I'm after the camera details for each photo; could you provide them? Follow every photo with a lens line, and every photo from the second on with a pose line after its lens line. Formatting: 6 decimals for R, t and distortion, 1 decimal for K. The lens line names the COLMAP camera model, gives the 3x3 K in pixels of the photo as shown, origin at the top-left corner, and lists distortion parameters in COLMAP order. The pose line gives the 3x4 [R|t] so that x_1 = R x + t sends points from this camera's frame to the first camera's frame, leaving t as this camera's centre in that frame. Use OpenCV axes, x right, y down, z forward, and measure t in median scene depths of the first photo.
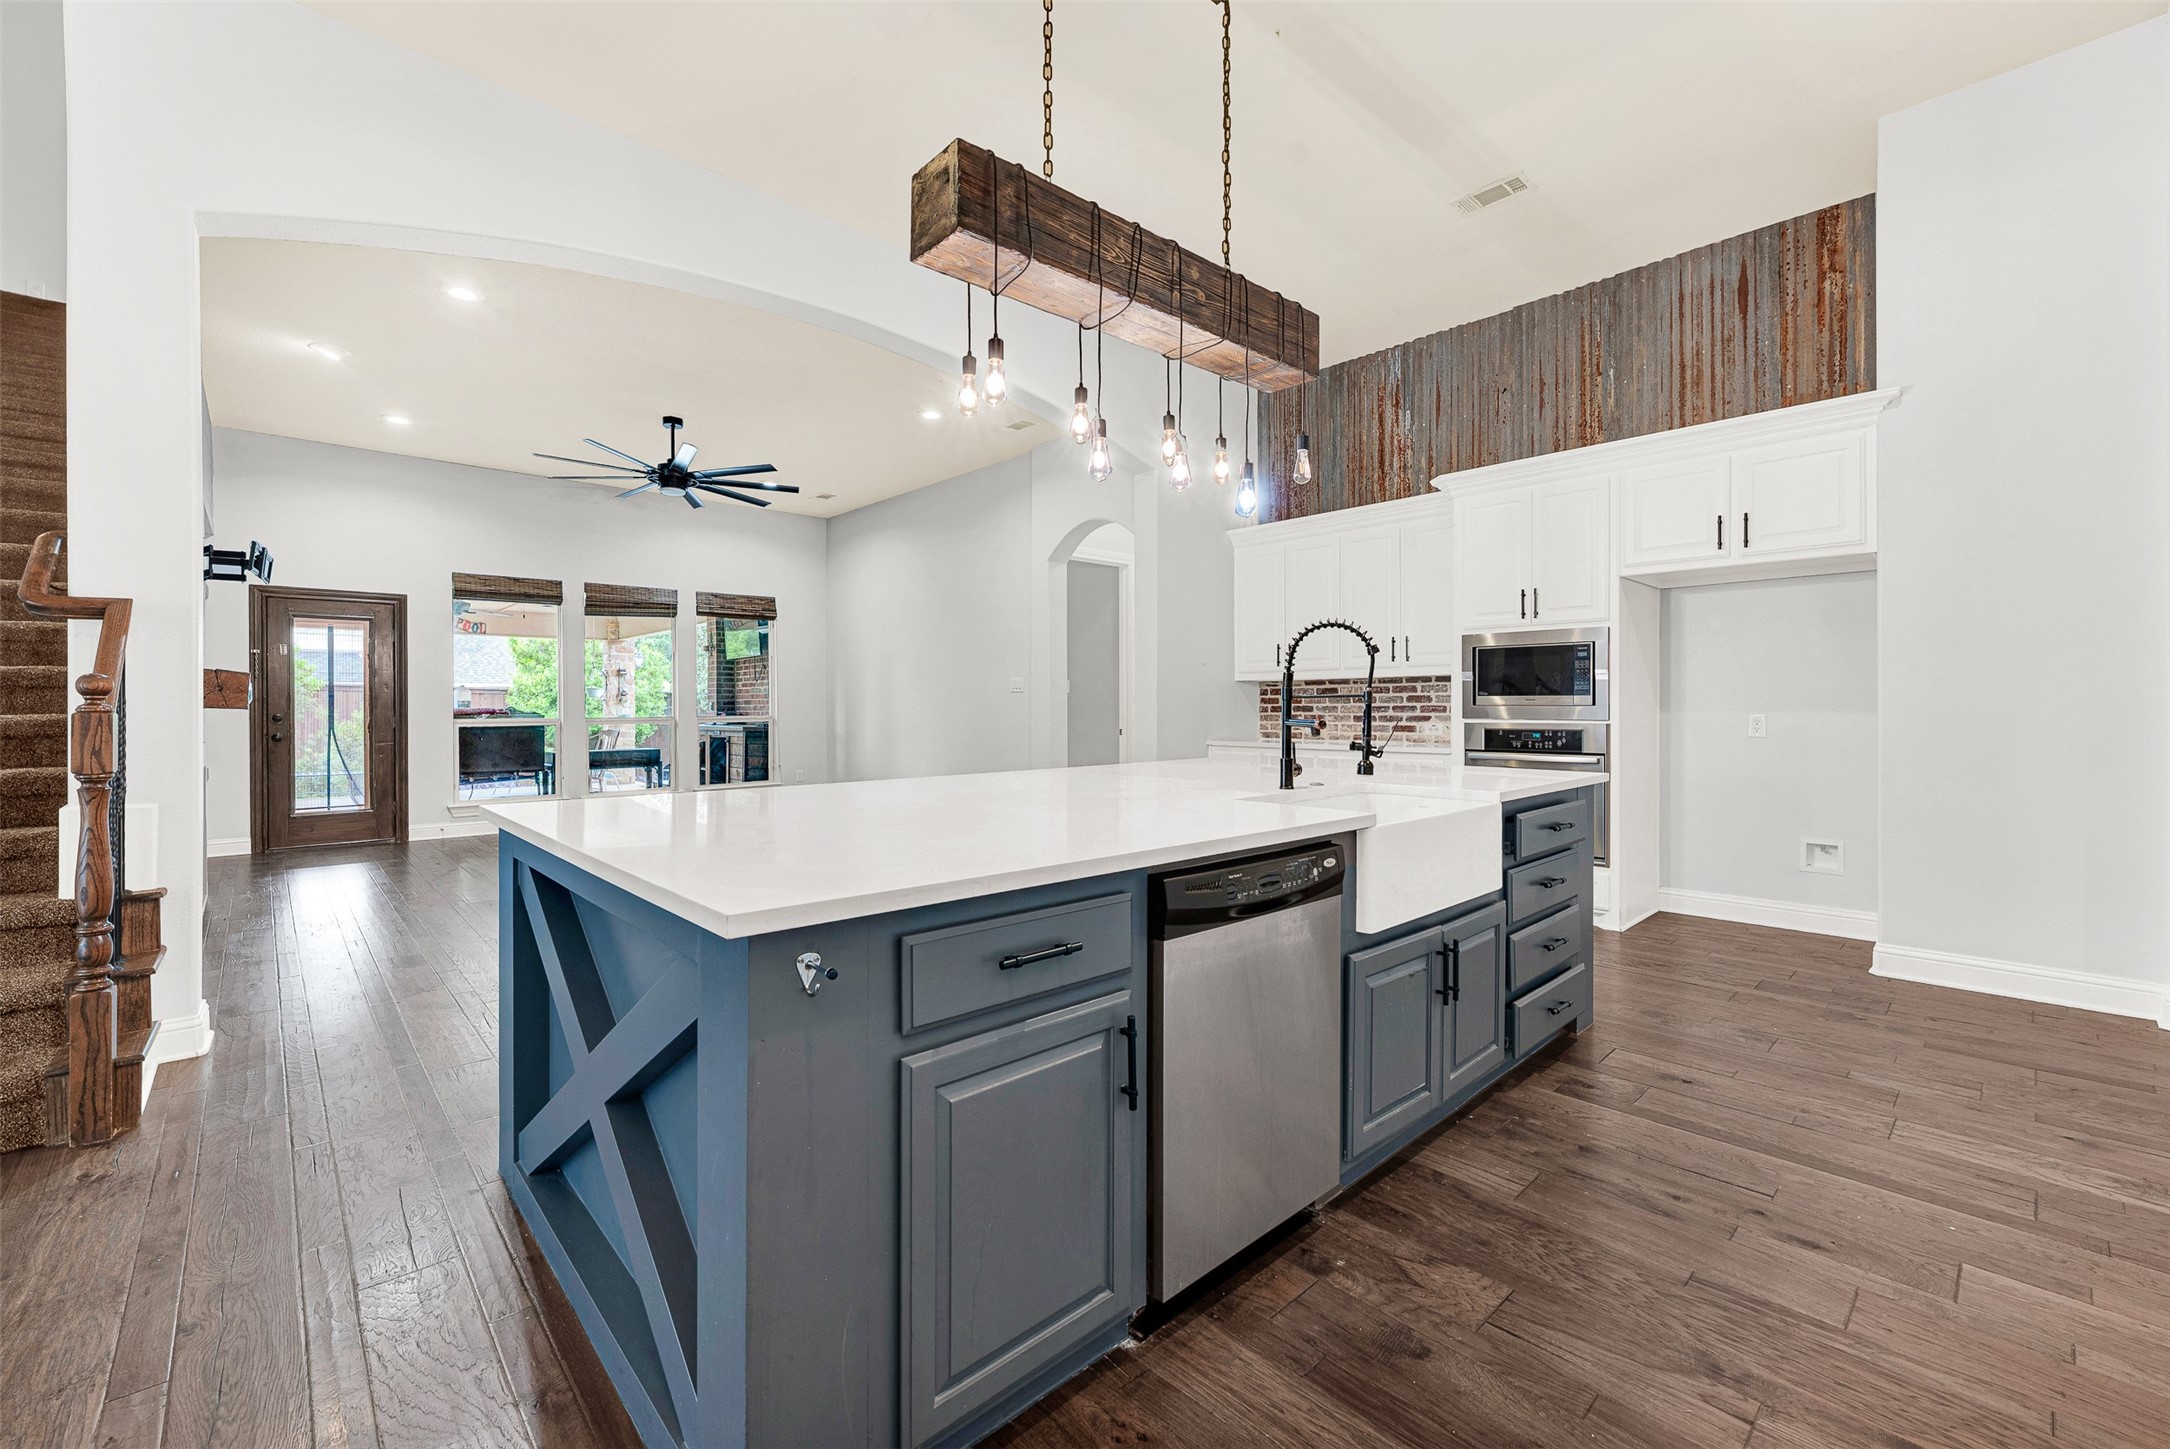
lens RADIAL K [[898.6, 0, 1092.3], [0, 898.6, 707.1], [0, 0, 1]] dist [-0.010150, -0.000491]
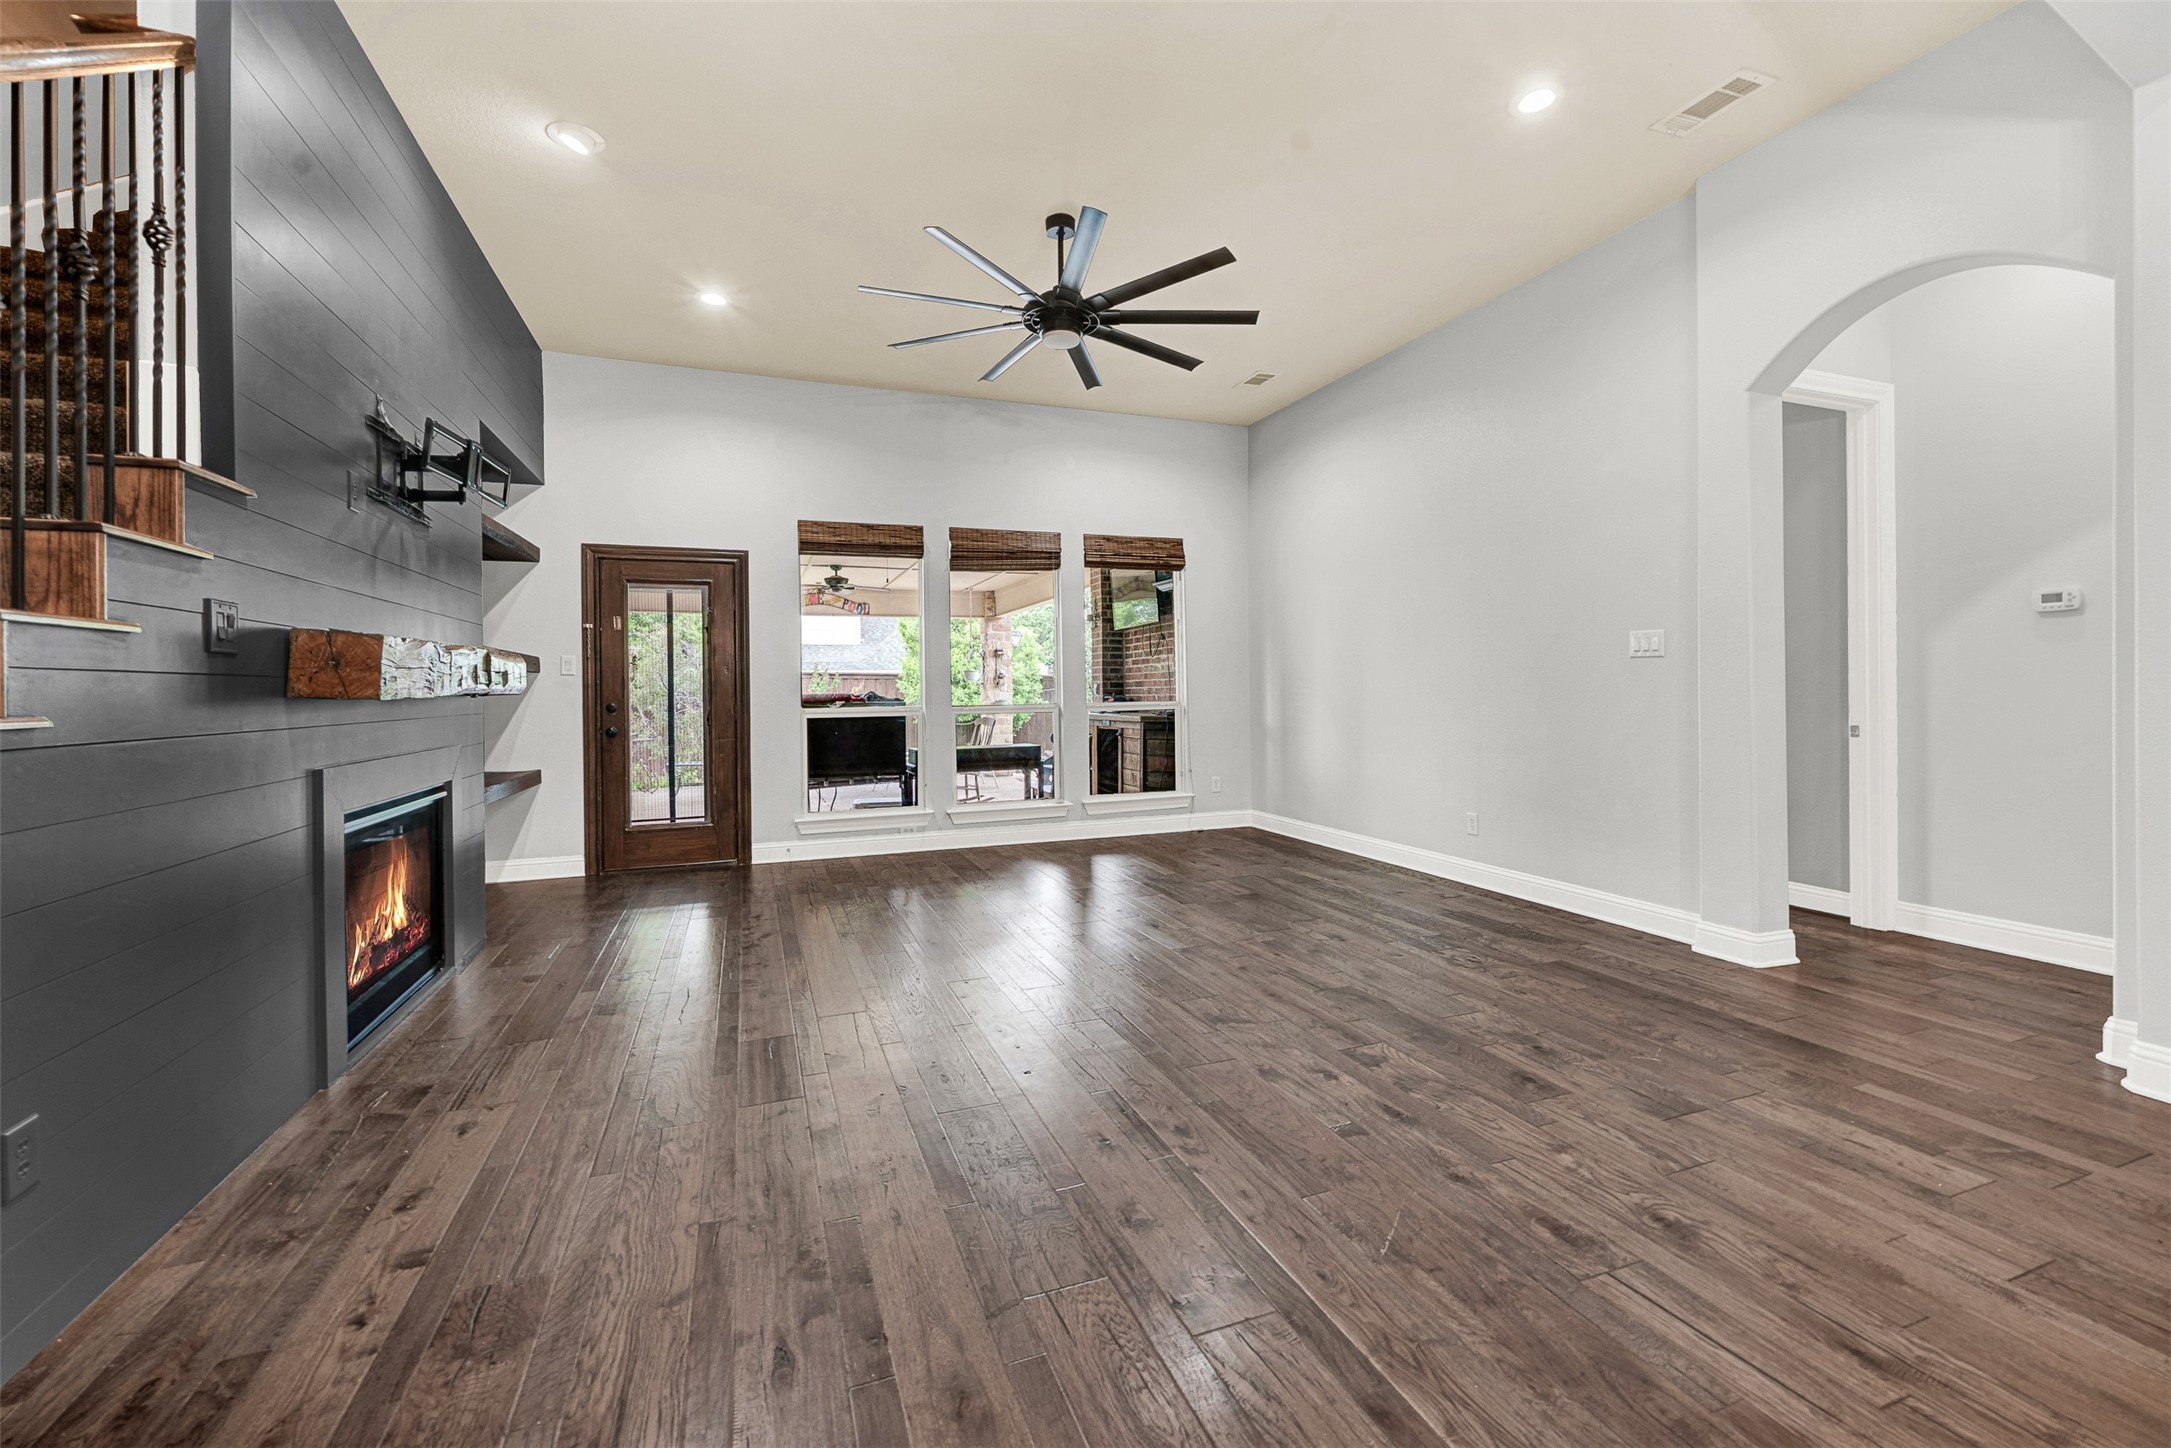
lens RADIAL K [[899.0, 0, 1085.1], [0, 899.0, 704.7], [0, 0, 1]] dist [-0.010150, -0.000491]
pose [[0.924025, -0.002312, -0.382325, -0.158917], [0.008754, 0.999848, 0.015111, 0.000550], [0.382232, -0.017310, 0.923904, 0.315551]]
